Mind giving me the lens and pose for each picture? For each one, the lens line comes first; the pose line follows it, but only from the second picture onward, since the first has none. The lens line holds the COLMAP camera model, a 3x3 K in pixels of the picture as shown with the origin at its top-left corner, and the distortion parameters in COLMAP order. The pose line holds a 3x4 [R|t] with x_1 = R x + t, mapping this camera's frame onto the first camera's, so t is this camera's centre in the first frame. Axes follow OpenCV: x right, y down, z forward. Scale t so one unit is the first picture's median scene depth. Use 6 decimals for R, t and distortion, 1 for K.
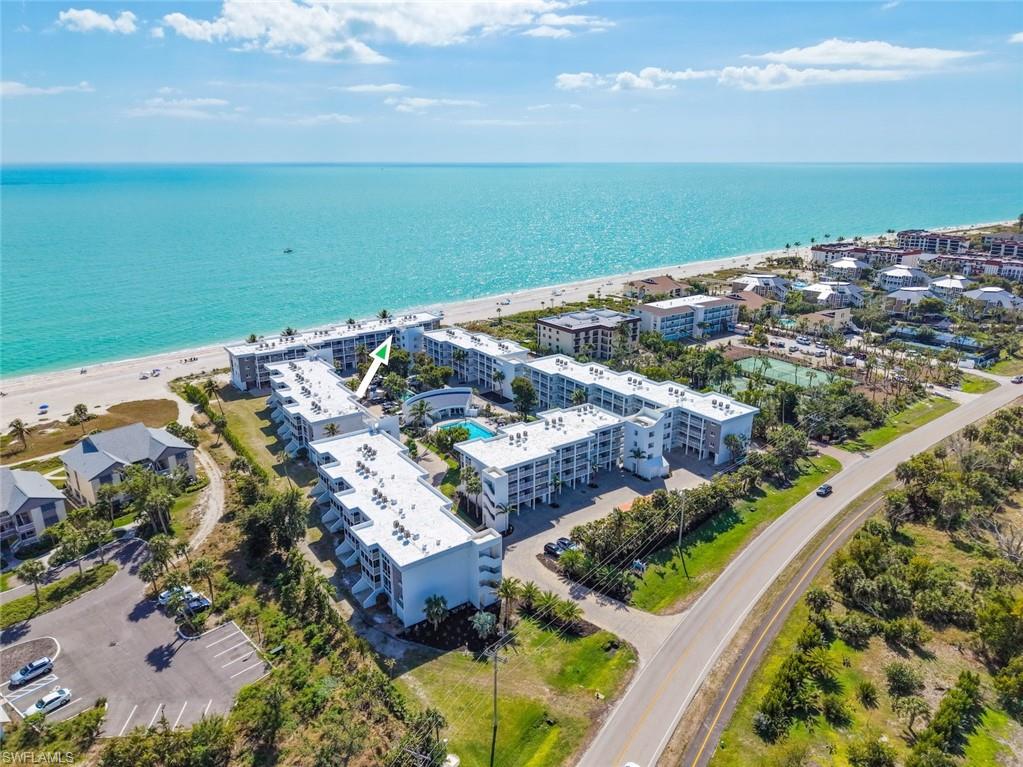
lens RADIAL K [[686.9, 0, 515.7], [0, 686.9, 385.5], [0, 0, 1]] dist [0.014787, -0.011908]
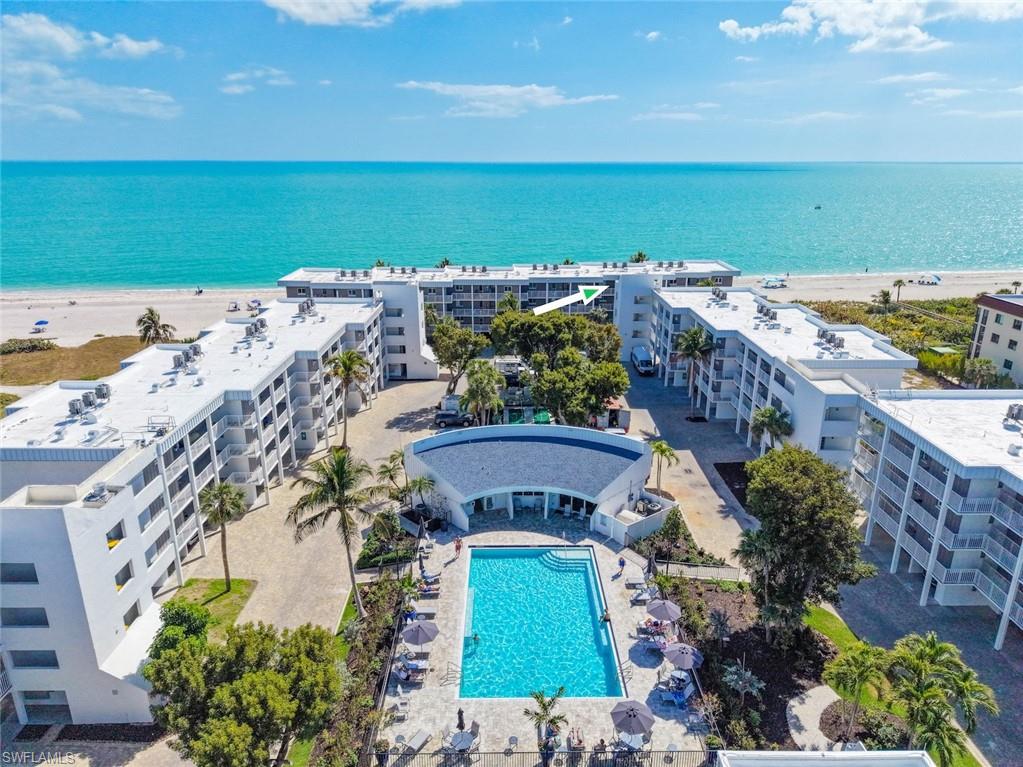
lens RADIAL K [[686.9, 0, 509.4], [0, 686.9, 382.7], [0, 0, 1]] dist [0.014787, -0.011908]
pose [[0.814714, 0.180009, -0.551215, 0.045331], [-0.181607, 0.981981, 0.052262, -0.025667], [0.550691, 0.057526, 0.832725, 0.657286]]
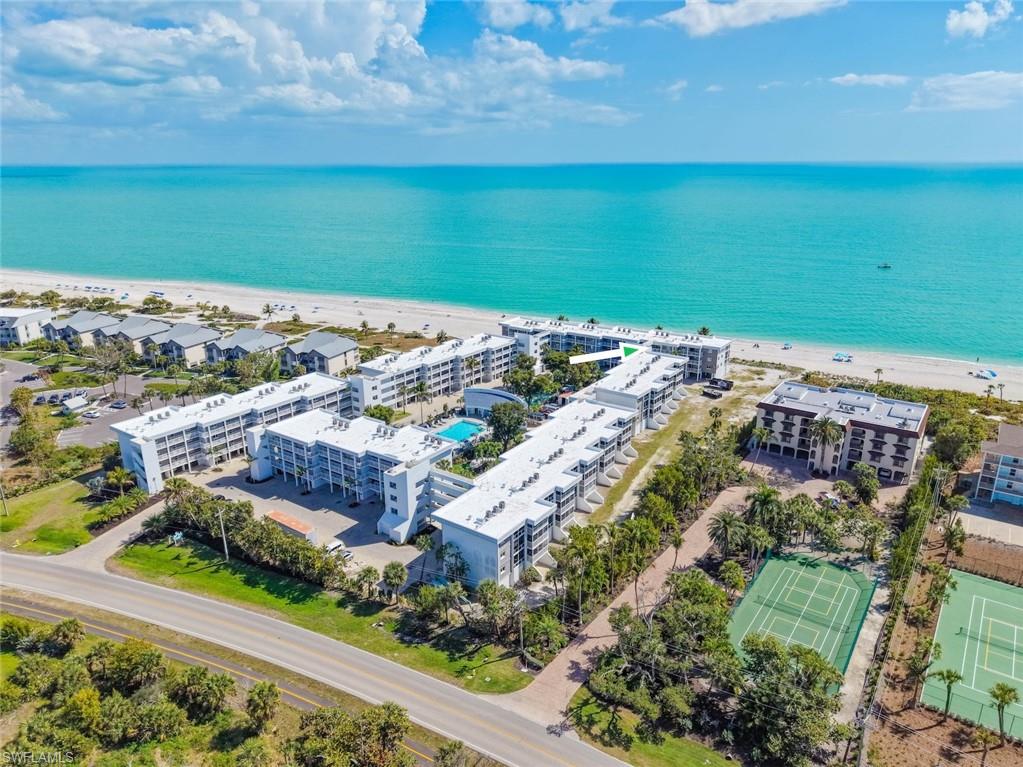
lens RADIAL K [[686.9, 0, 510.9], [0, 686.9, 385.9], [0, 0, 1]] dist [0.014787, -0.011908]
pose [[0.321556, 0.294250, -0.900010, 0.707315], [-0.290932, 0.935216, 0.201816, -0.186184], [0.901088, 0.196947, 0.386331, 0.573733]]
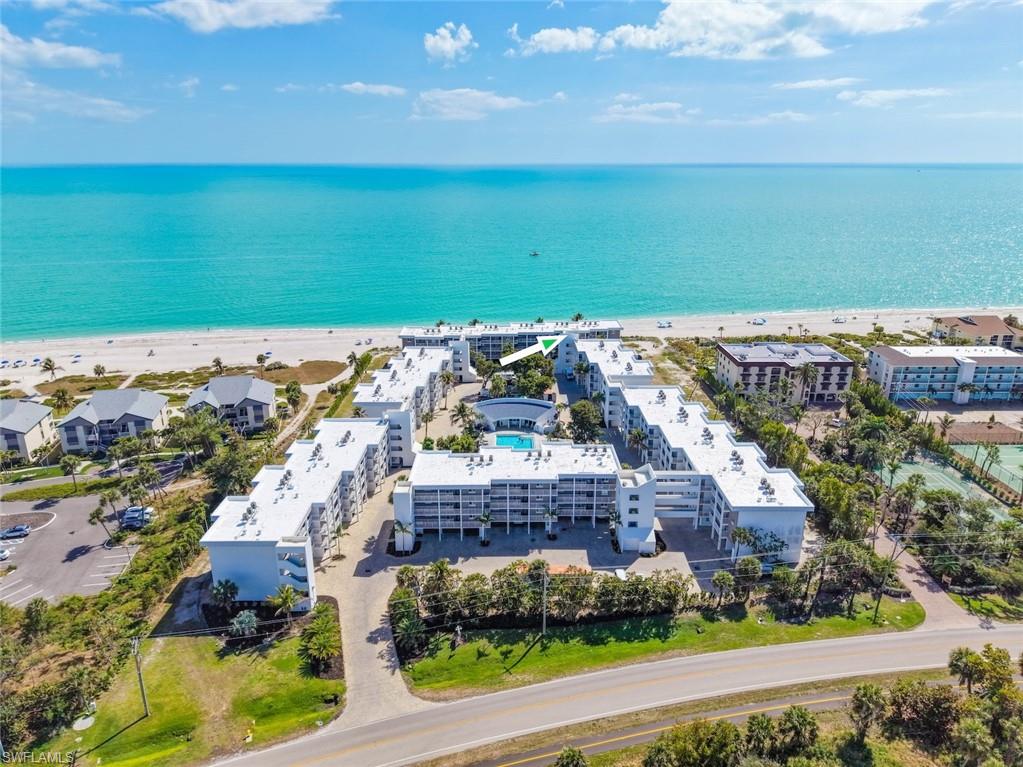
lens RADIAL K [[686.9, 0, 510.9], [0, 686.9, 379.9], [0, 0, 1]] dist [0.014787, -0.011908]
pose [[0.816581, 0.175621, -0.549866, 0.367152], [-0.179783, 0.982590, 0.046842, -0.056539], [0.548520, 0.060607, 0.833938, 0.172859]]
